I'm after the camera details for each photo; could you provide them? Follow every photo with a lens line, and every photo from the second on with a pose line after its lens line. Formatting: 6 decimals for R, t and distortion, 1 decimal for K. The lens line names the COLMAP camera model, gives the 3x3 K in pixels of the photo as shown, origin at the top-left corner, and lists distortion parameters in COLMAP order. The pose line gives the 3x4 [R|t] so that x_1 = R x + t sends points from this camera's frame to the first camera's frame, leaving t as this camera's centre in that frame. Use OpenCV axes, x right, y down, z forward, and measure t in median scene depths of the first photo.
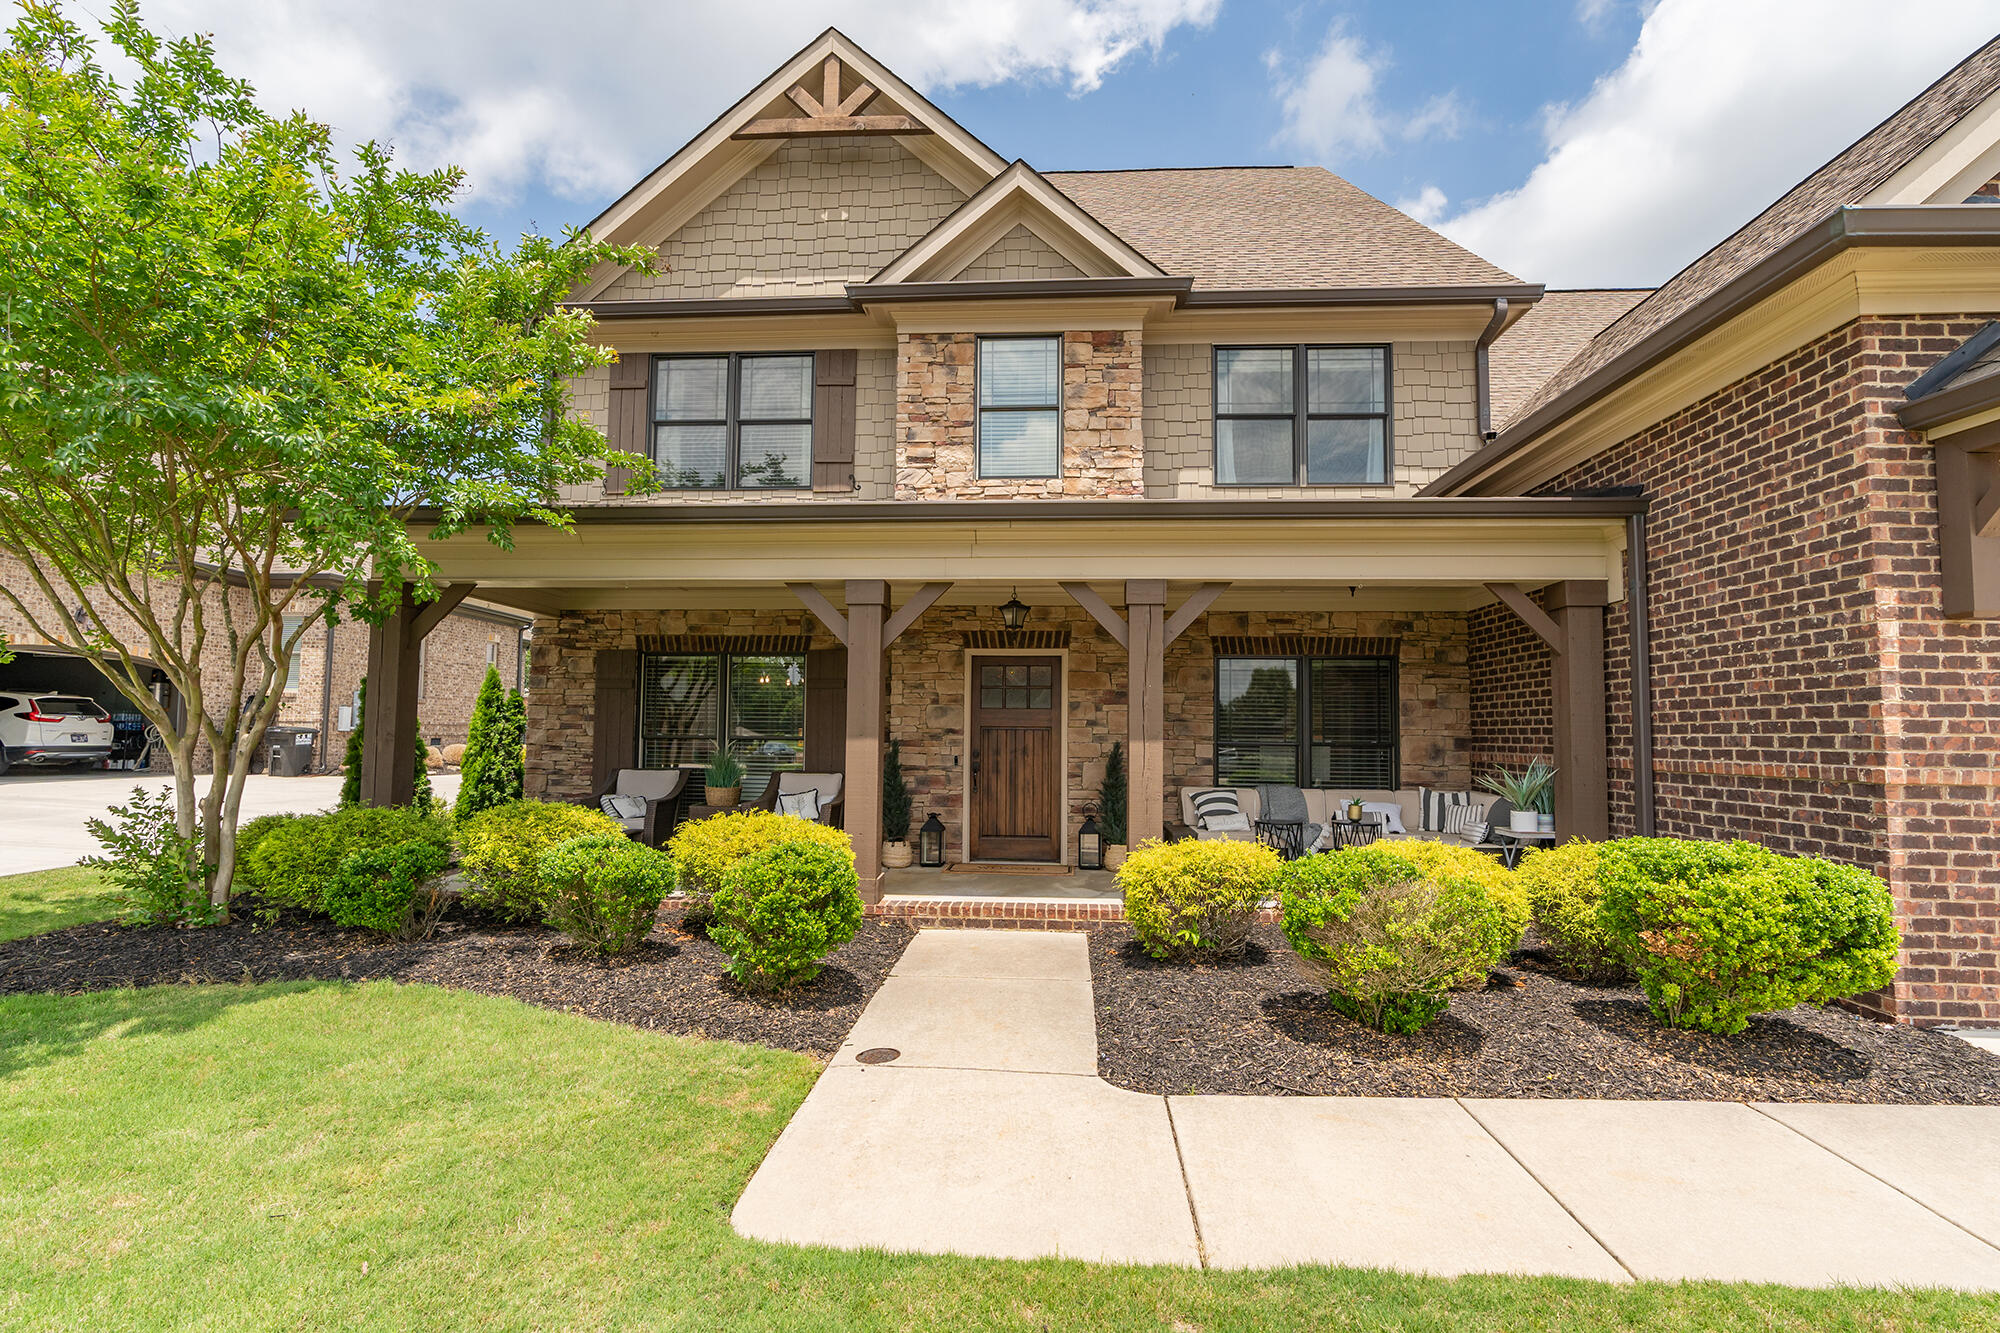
lens RADIAL K [[923.3, 0, 993.5], [0, 923.3, 674.6], [0, 0, 1]] dist [-0.005257, 0.001305]
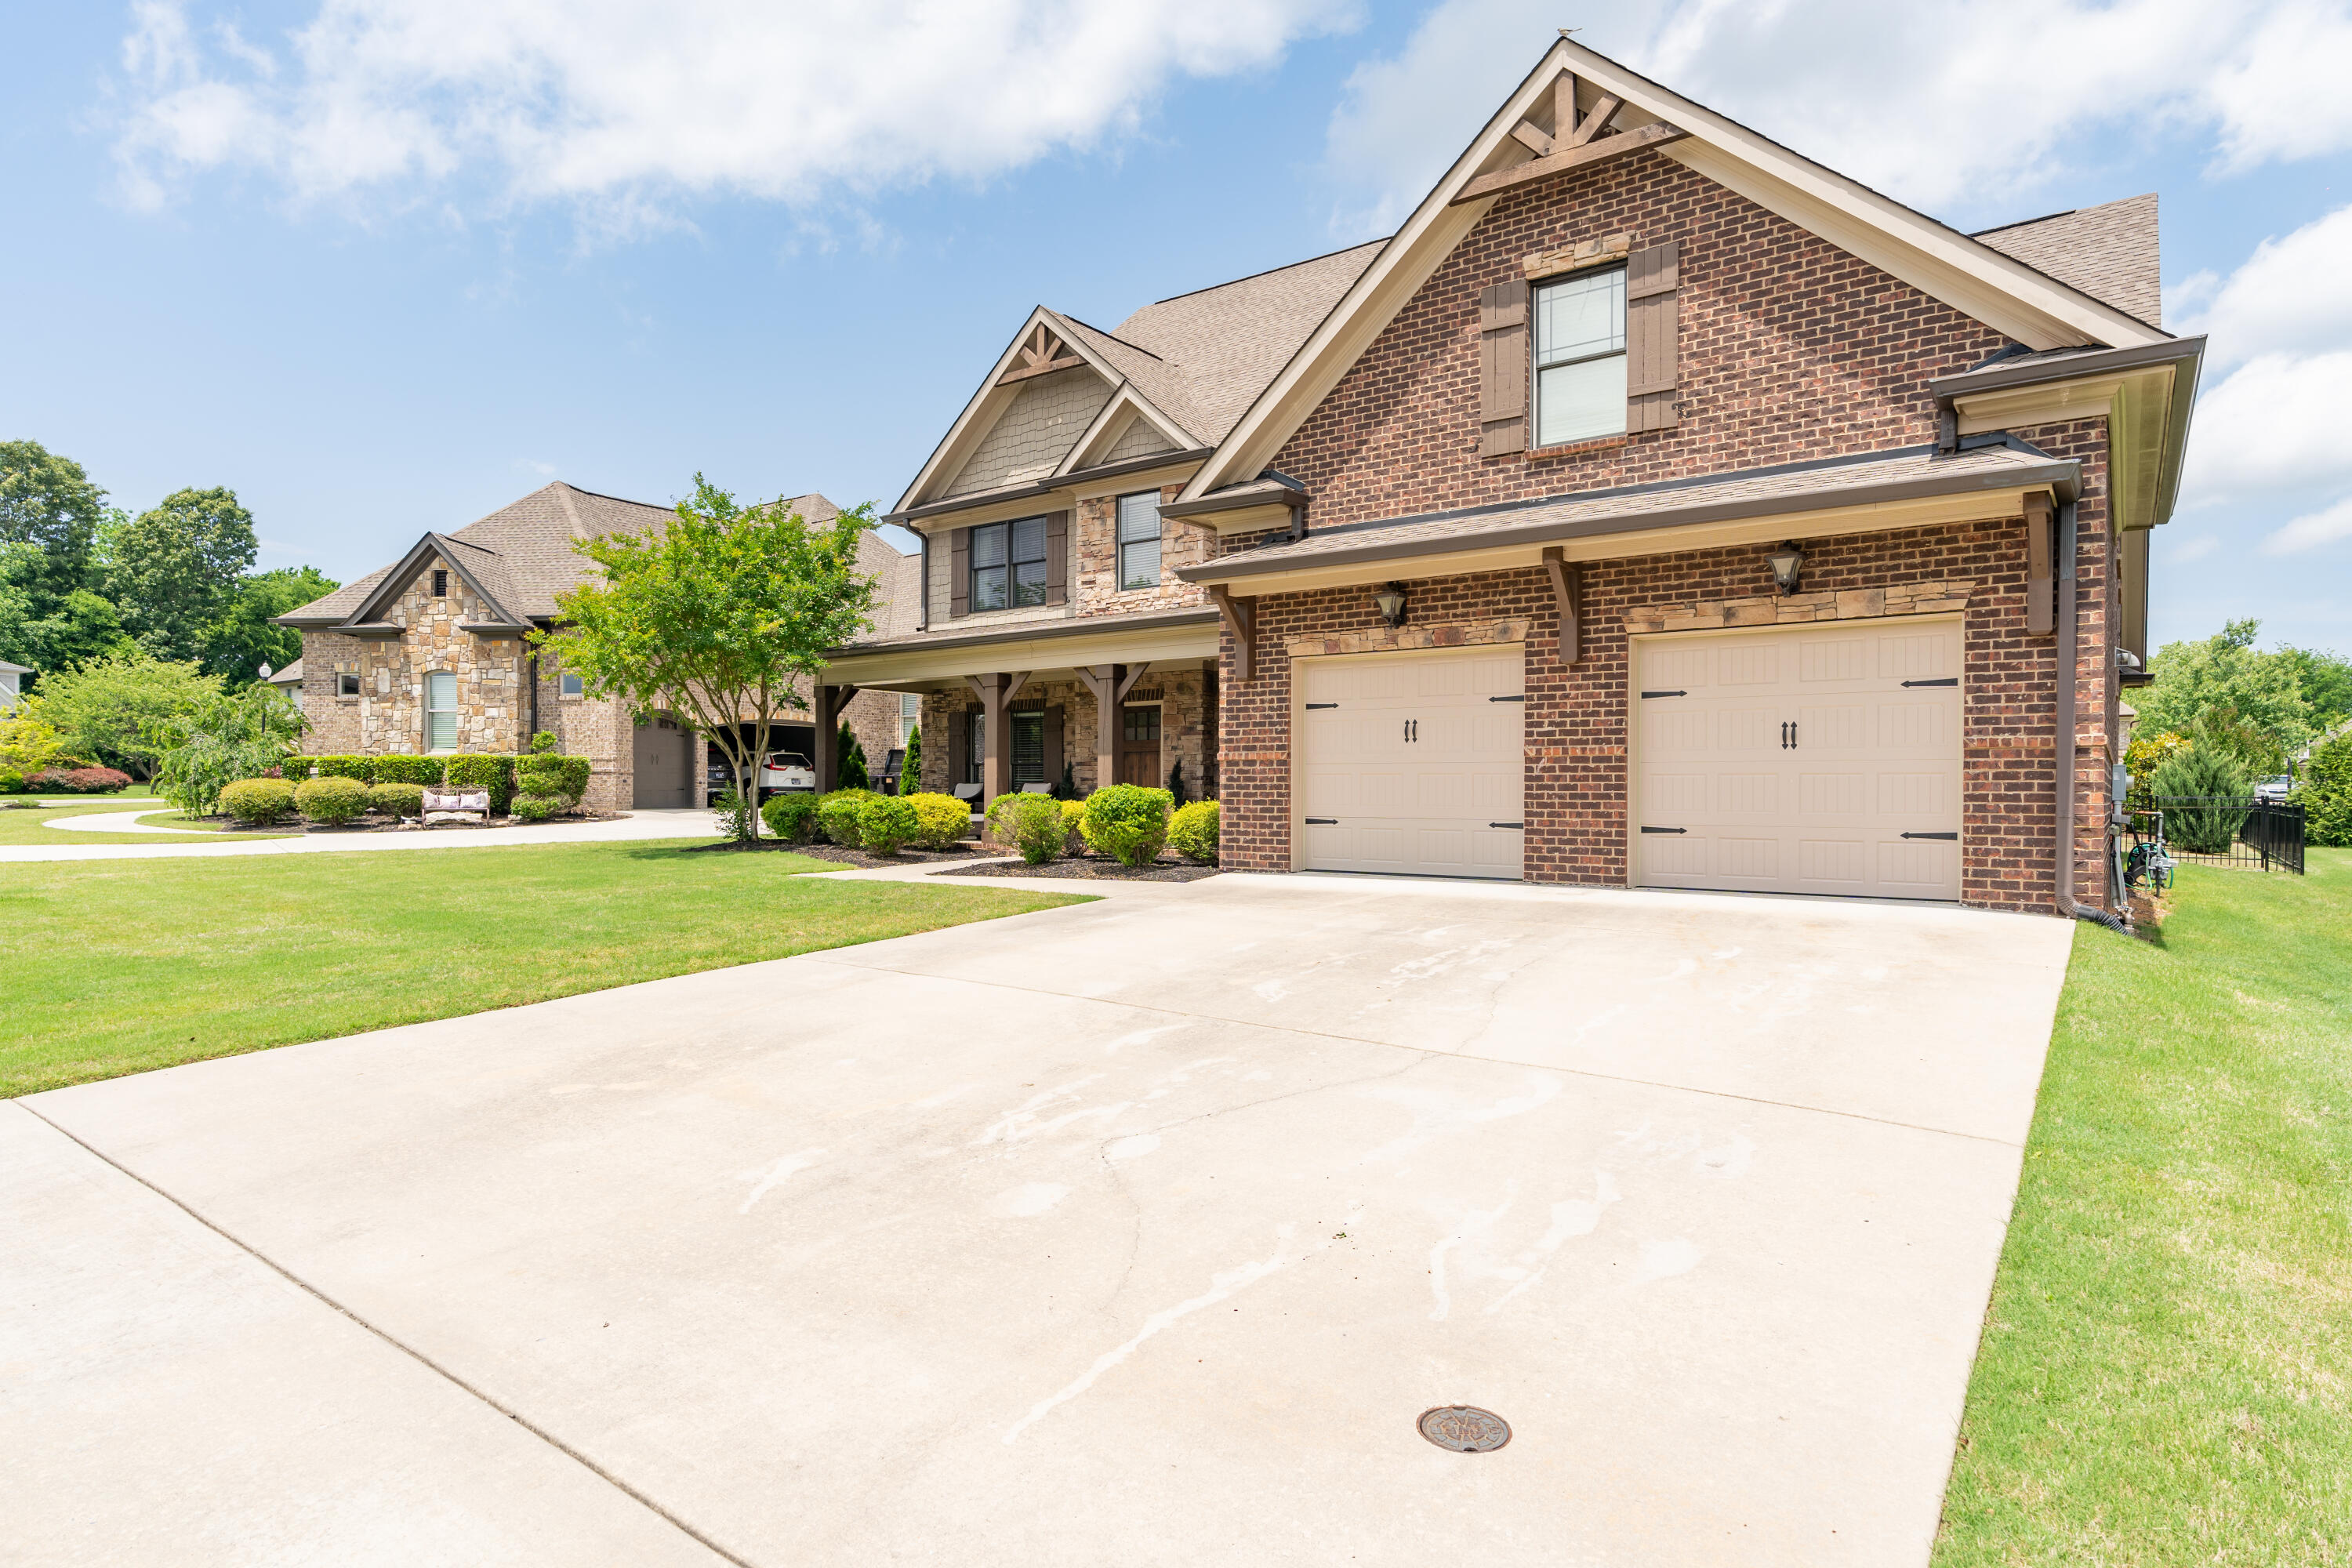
lens RADIAL K [[1289.8, 0, 1170.1], [0, 1289.8, 785.2], [0, 0, 1]] dist [0.014236, -0.000510]
pose [[0.837265, -0.011195, -0.546683, 1.228093], [0.041682, 0.998188, 0.043398, 0.020521], [0.545207, -0.059123, 0.836214, -0.771454]]
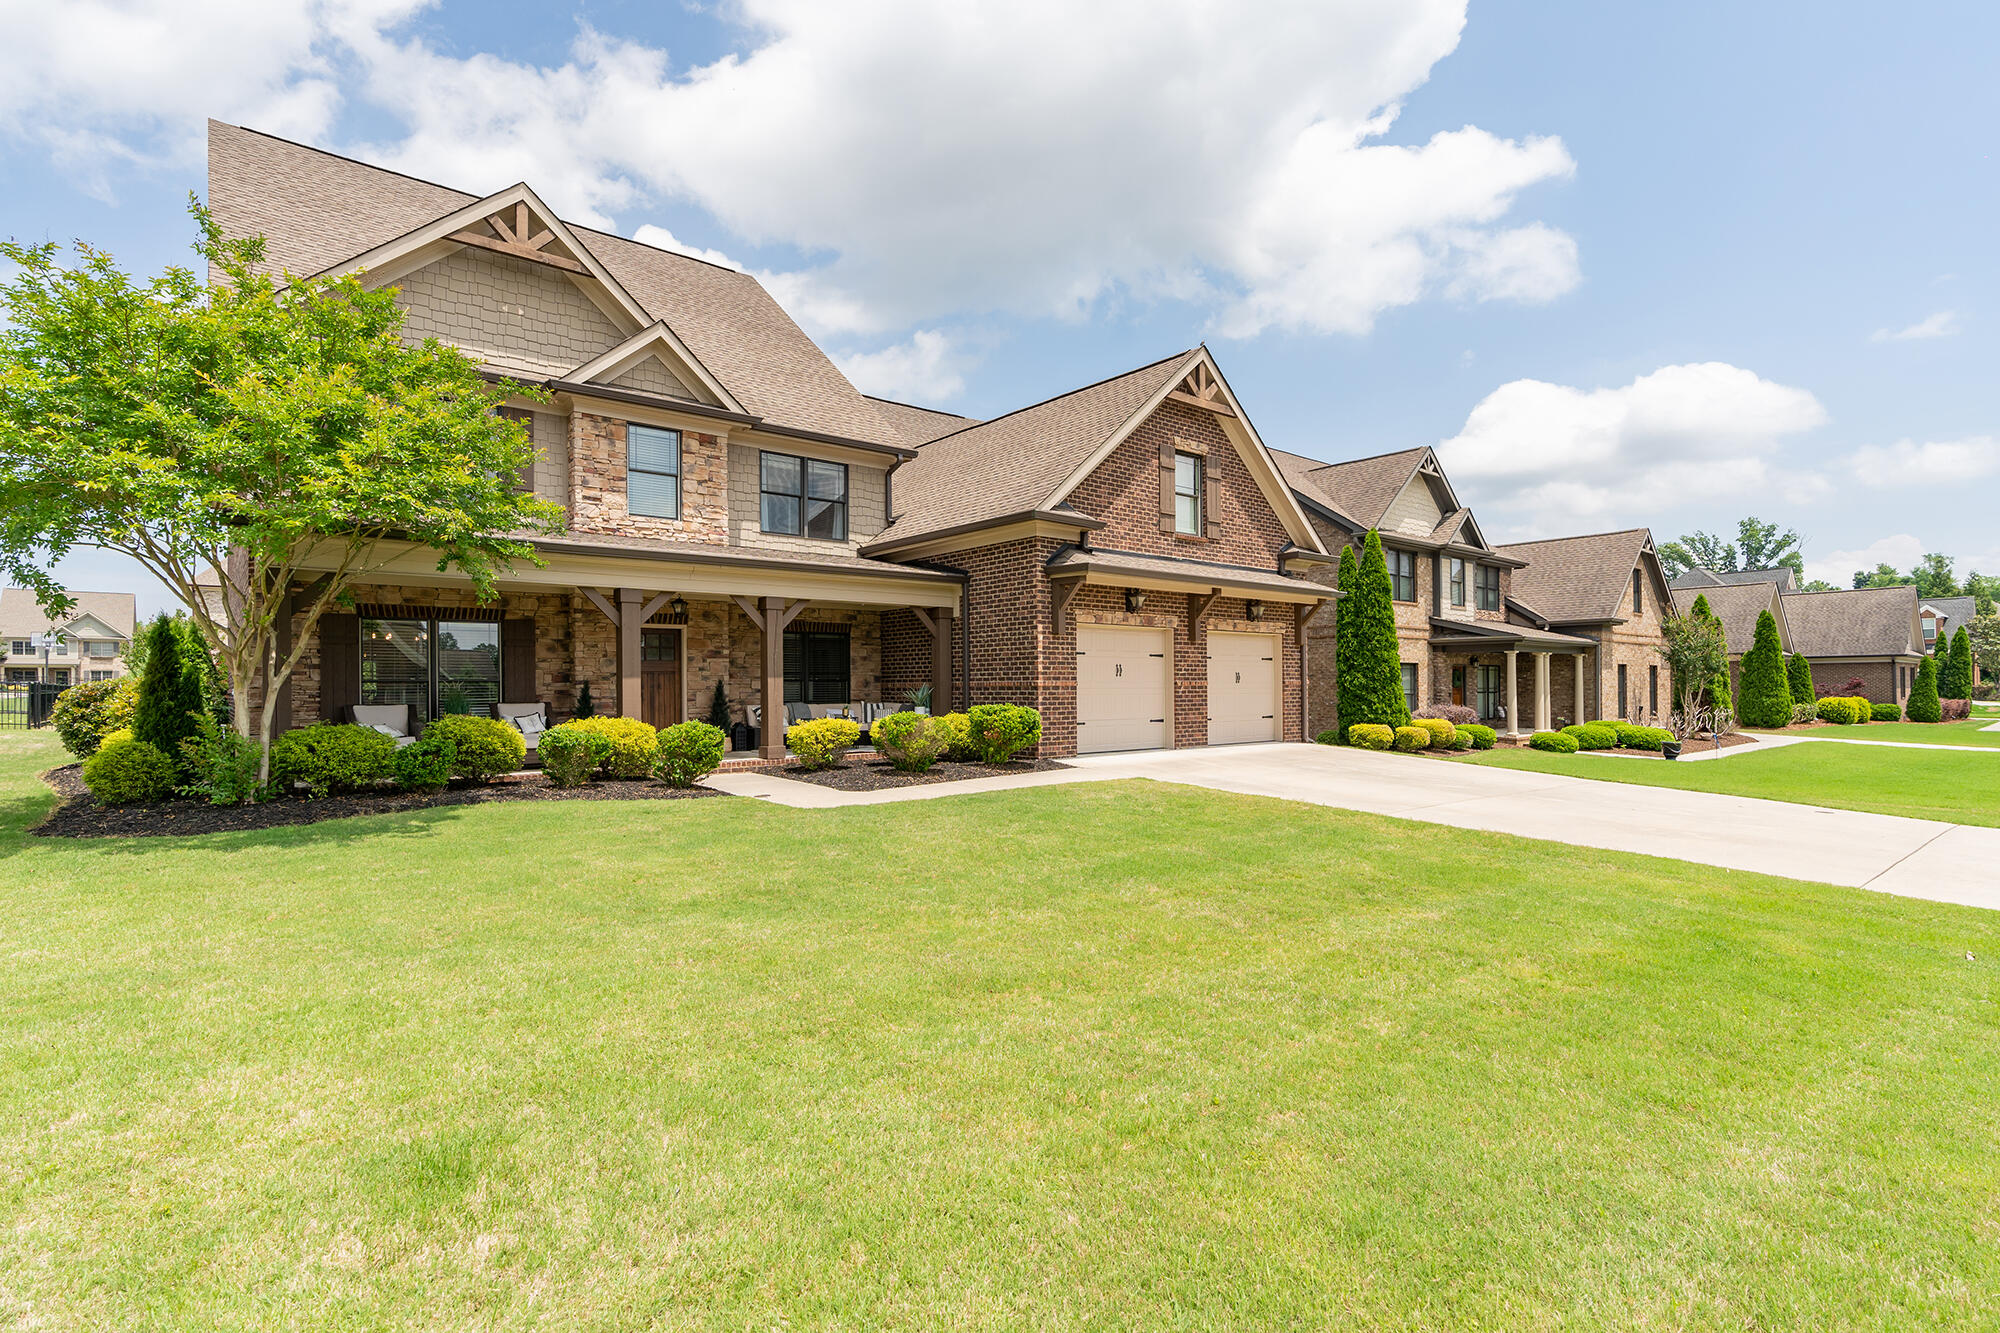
lens RADIAL K [[940.4, 0, 1005.8], [0, 940.4, 679.7], [0, 0, 1]] dist [-0.008749, 0.001095]
pose [[0.723056, -0.010695, 0.690706, -0.664394], [-0.030300, 0.998427, 0.047180, -0.025964], [-0.690124, -0.055042, 0.721595, -0.621422]]
